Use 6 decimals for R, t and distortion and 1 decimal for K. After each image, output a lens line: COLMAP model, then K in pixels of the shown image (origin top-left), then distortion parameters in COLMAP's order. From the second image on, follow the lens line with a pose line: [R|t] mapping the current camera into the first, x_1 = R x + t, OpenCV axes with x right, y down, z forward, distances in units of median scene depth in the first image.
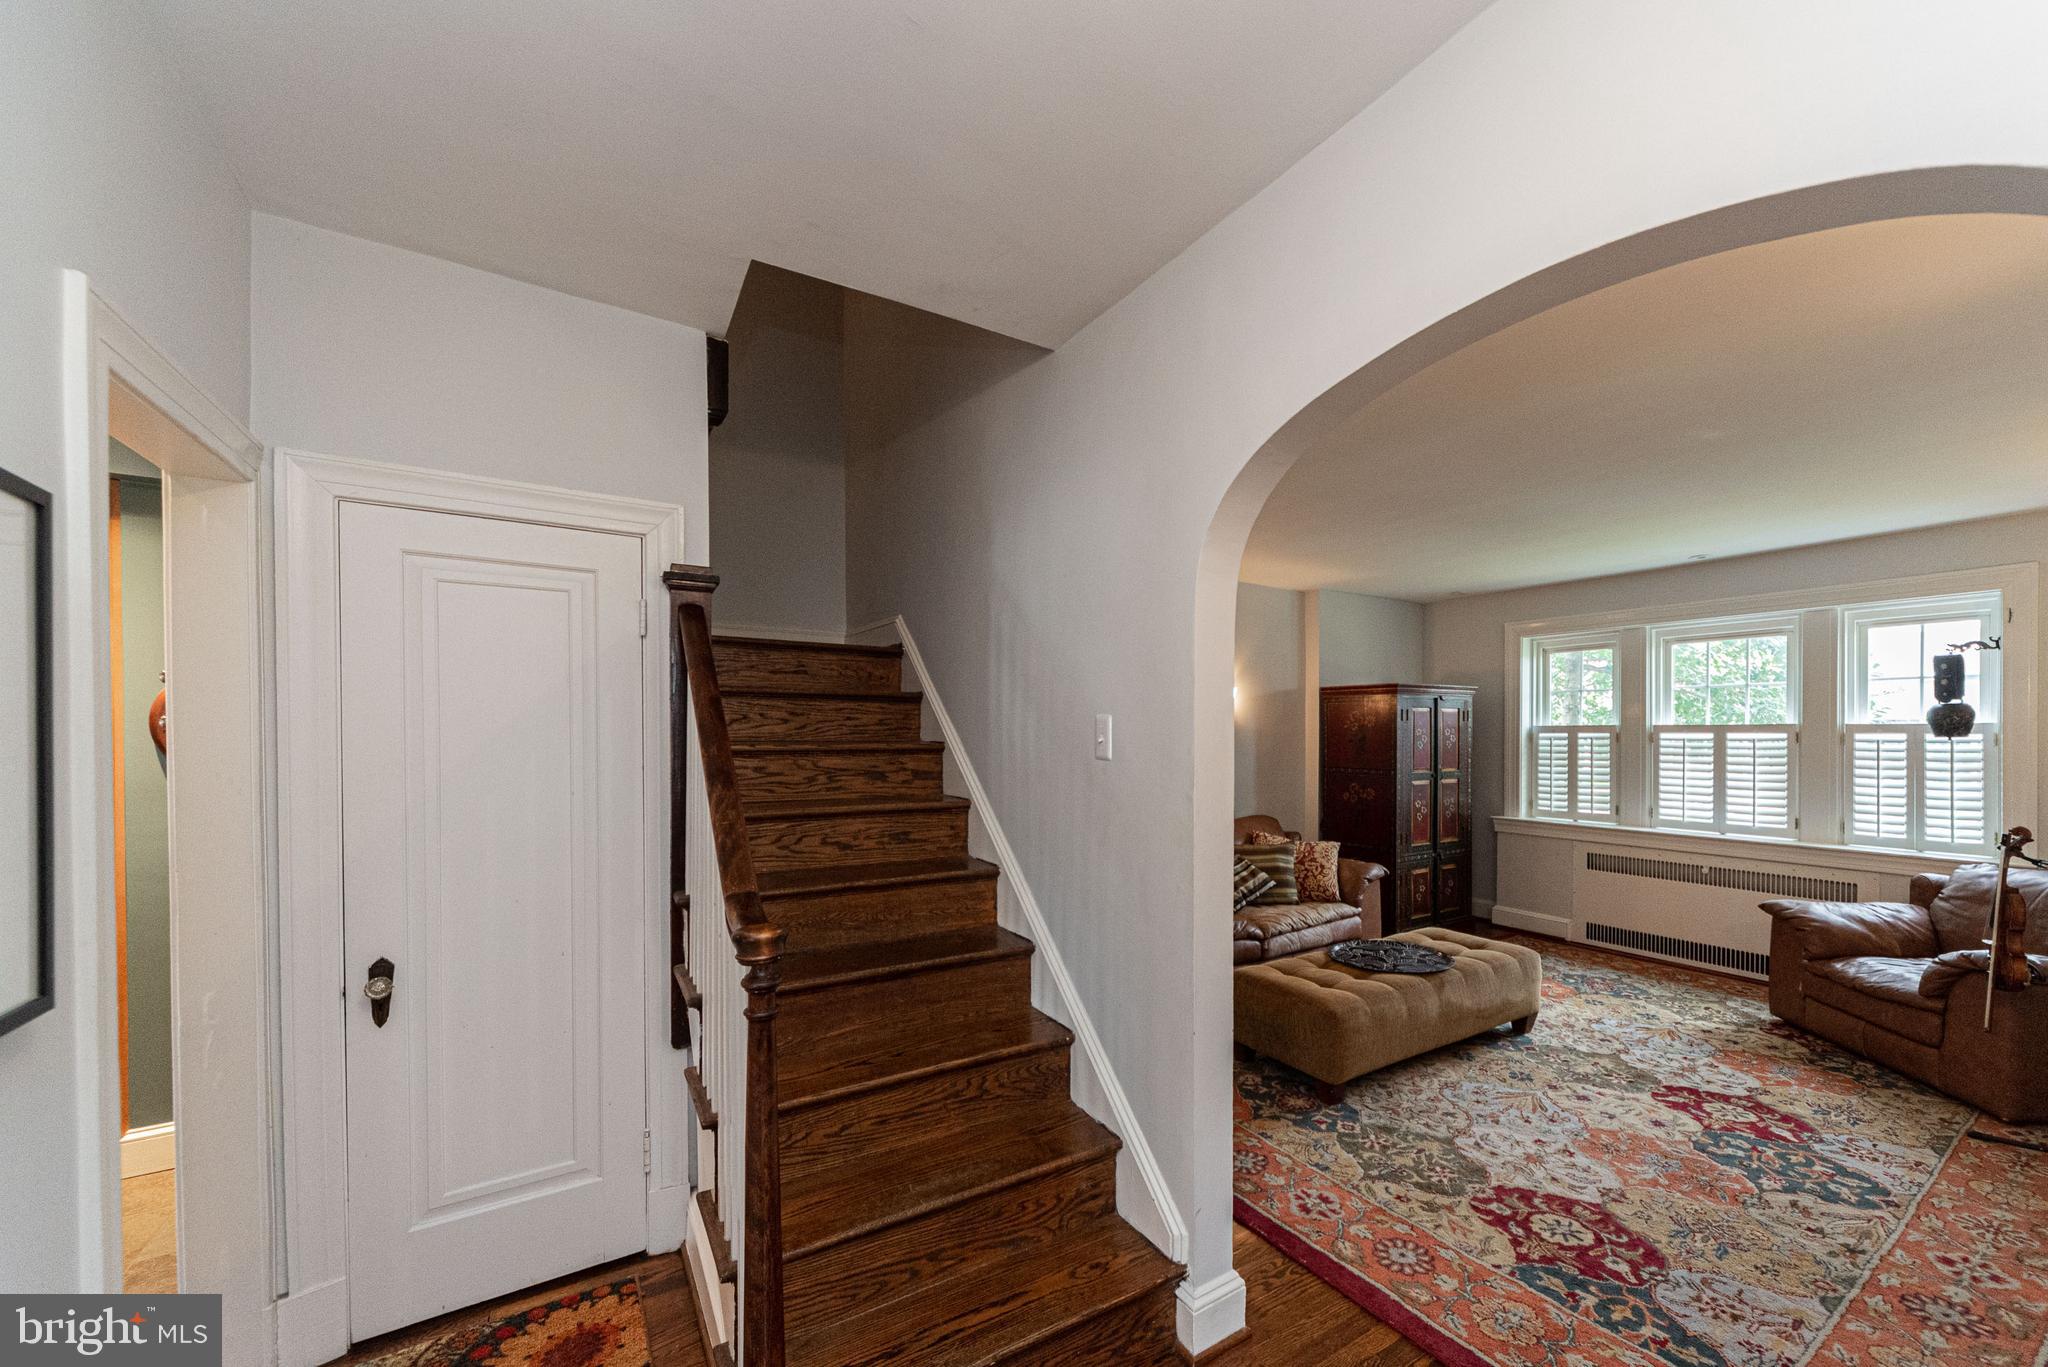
lens RADIAL K [[797.6, 0, 1103.2], [0, 797.6, 741.6], [0, 0, 1]] dist [-0.000431, -0.000549]
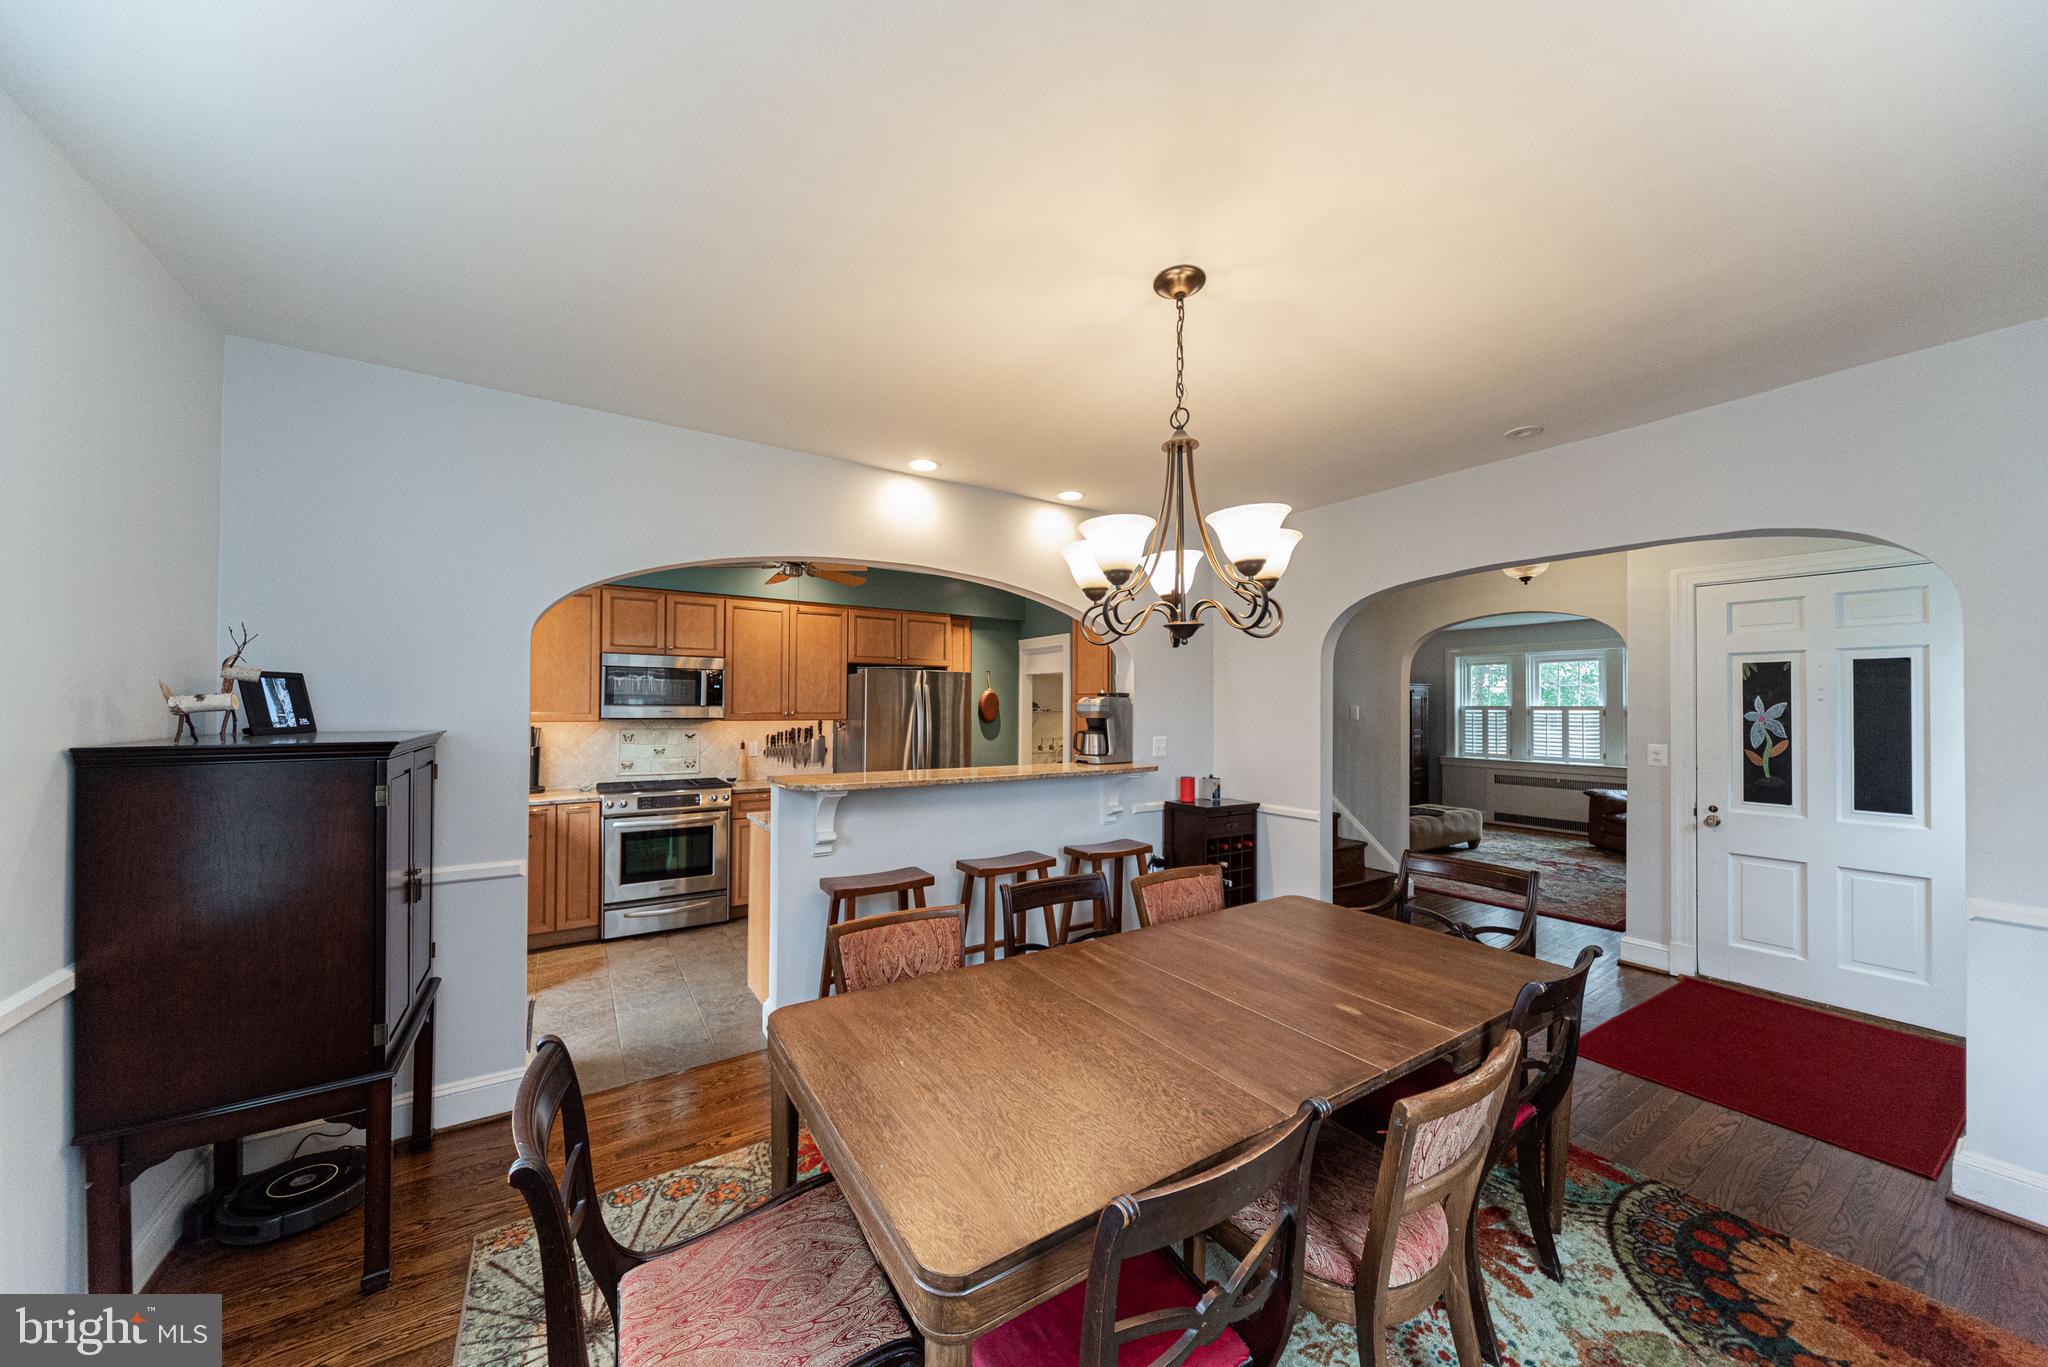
lens RADIAL K [[716.6, 0, 1002.2], [0, 716.6, 699.8], [0, 0, 1]] dist [-0.000711, -0.000430]
pose [[0.999837, 0.001731, -0.017986, -0.764048], [-0.002062, 0.999829, -0.018392, -0.001967], [0.017951, 0.018426, 0.999669, -1.038226]]
